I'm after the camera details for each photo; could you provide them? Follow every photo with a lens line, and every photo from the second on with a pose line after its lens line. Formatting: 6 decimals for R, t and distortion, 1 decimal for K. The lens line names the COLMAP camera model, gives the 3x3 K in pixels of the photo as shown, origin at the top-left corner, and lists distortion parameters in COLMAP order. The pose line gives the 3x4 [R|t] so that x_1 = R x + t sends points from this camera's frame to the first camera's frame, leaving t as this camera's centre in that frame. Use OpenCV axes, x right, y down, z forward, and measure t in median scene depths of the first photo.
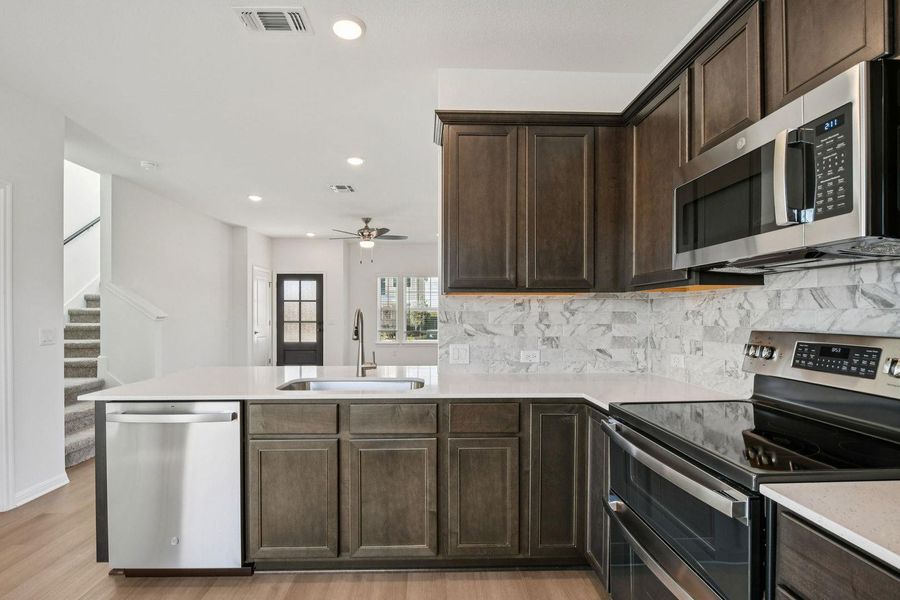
lens RADIAL K [[419.5, 0, 441.2], [0, 419.5, 315.2], [0, 0, 1]] dist [-0.002104, -0.000636]
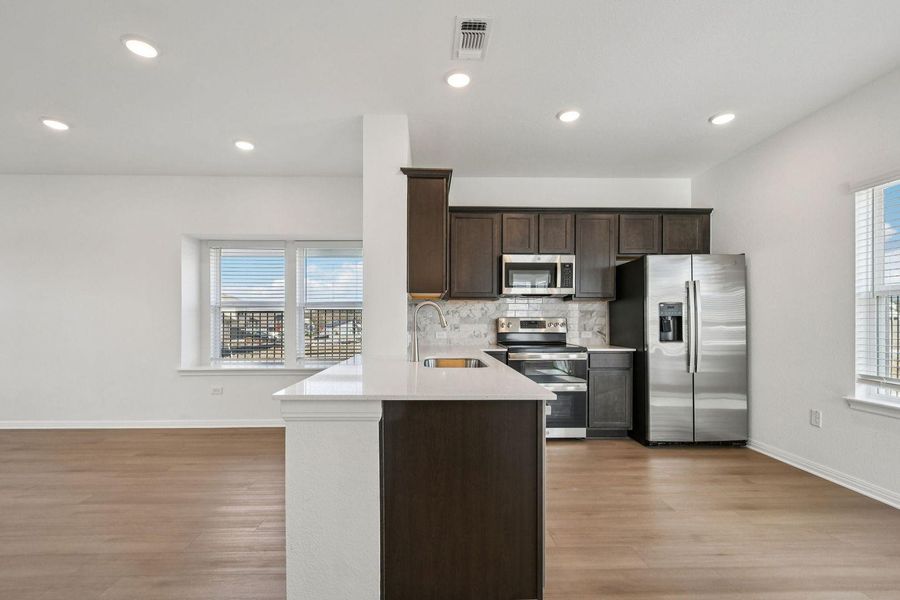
lens RADIAL K [[397.2, 0, 443.0], [0, 397.2, 321.1], [0, 0, 1]] dist [-0.001684, -0.000529]
pose [[0.001678, 0.000120, 0.999999, -1.379703], [0.004292, 0.999991, -0.000127, 0.042324], [-0.999989, 0.004293, 0.001677, 1.013023]]
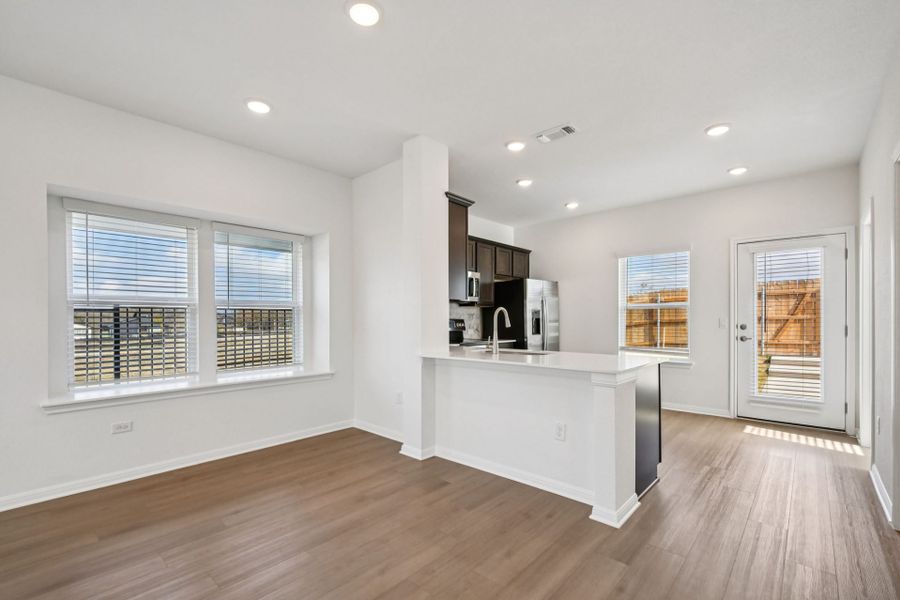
lens RADIAL K [[397.2, 0, 443.0], [0, 397.2, 321.1], [0, 0, 1]] dist [-0.001684, -0.000529]
pose [[-0.714561, 0.001044, 0.699573, -1.122804], [0.007033, 0.999959, 0.005692, 0.025955], [-0.699538, 0.008988, -0.714539, 2.300216]]
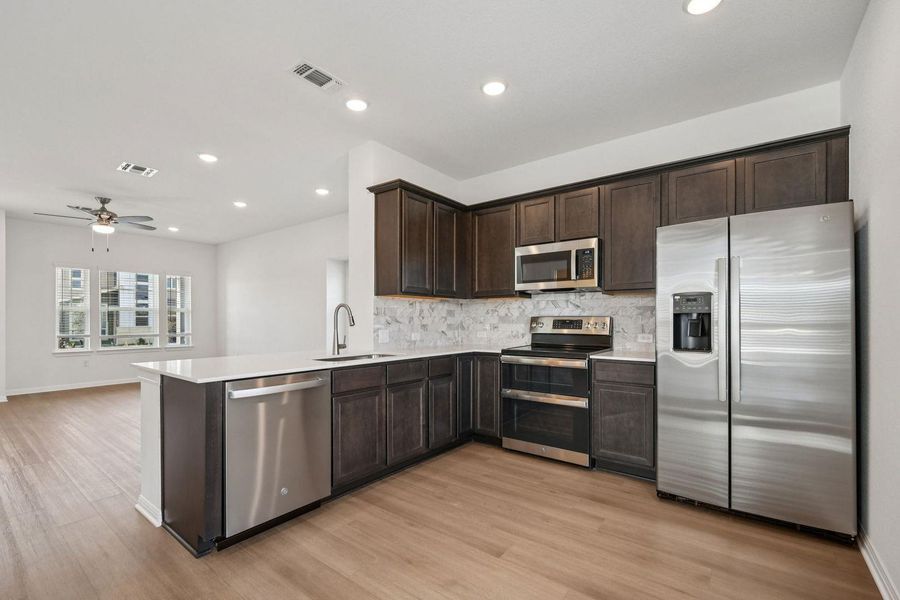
lens RADIAL K [[397.2, 0, 443.0], [0, 397.2, 321.1], [0, 0, 1]] dist [-0.001684, -0.000529]
pose [[0.636815, -0.001005, 0.771016, -1.042711], [0.002566, 0.999996, -0.000816, 0.046614], [-0.771012, 0.002498, 0.636815, -0.066963]]
